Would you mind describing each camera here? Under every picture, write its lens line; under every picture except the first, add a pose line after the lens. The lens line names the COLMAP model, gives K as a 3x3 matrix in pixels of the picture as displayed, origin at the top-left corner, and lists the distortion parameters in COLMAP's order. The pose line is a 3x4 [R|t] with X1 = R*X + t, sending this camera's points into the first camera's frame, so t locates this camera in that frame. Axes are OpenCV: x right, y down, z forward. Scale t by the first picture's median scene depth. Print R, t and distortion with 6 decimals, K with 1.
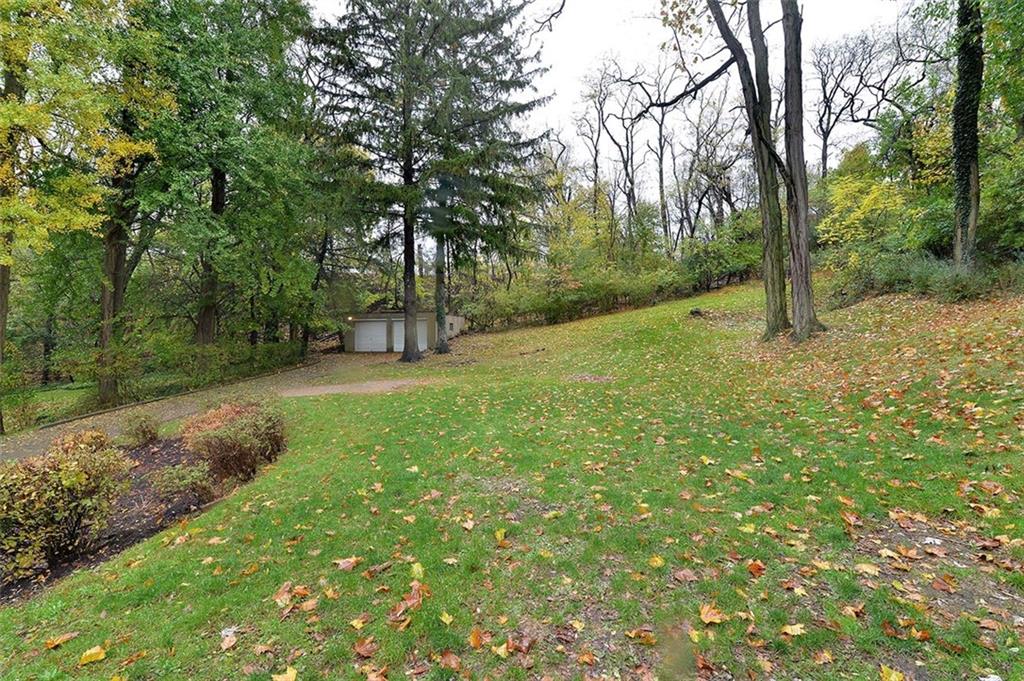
lens RADIAL K [[469.1, 0, 512.3], [0, 469.1, 341.6], [0, 0, 1]] dist [-0.012985, 0.000310]
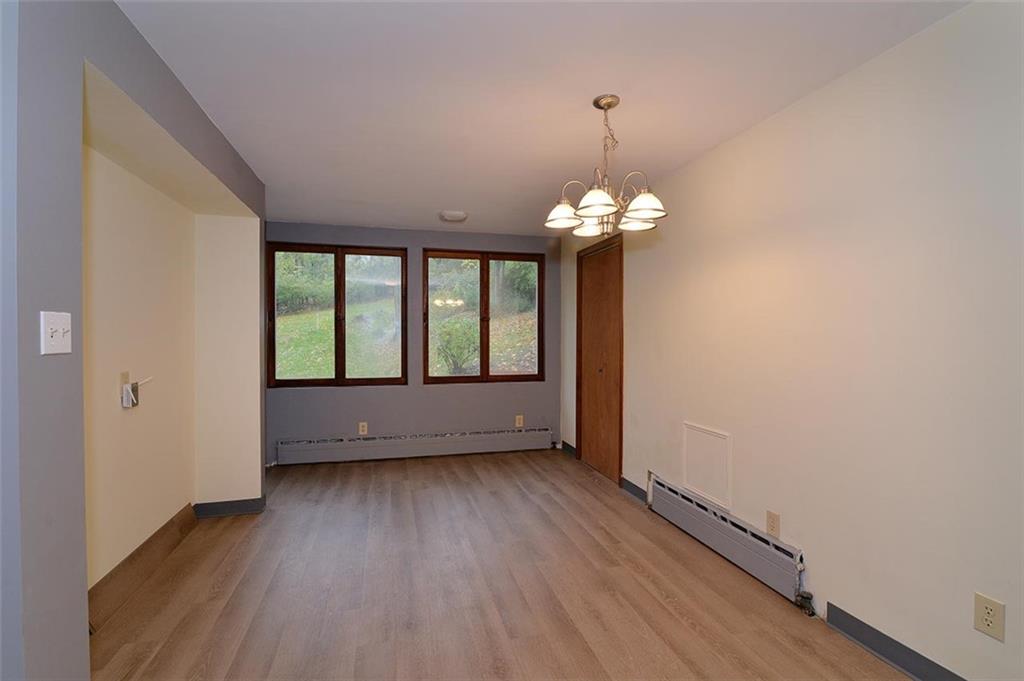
lens RADIAL K [[469.1, 0, 511.5], [0, 469.1, 342.0], [0, 0, 1]] dist [-0.012985, 0.000310]
pose [[0.827057, -0.002876, 0.562111, 0.014509], [-0.002259, 0.999962, 0.008440, -0.006971], [-0.562114, -0.008250, 0.827019, -0.308853]]
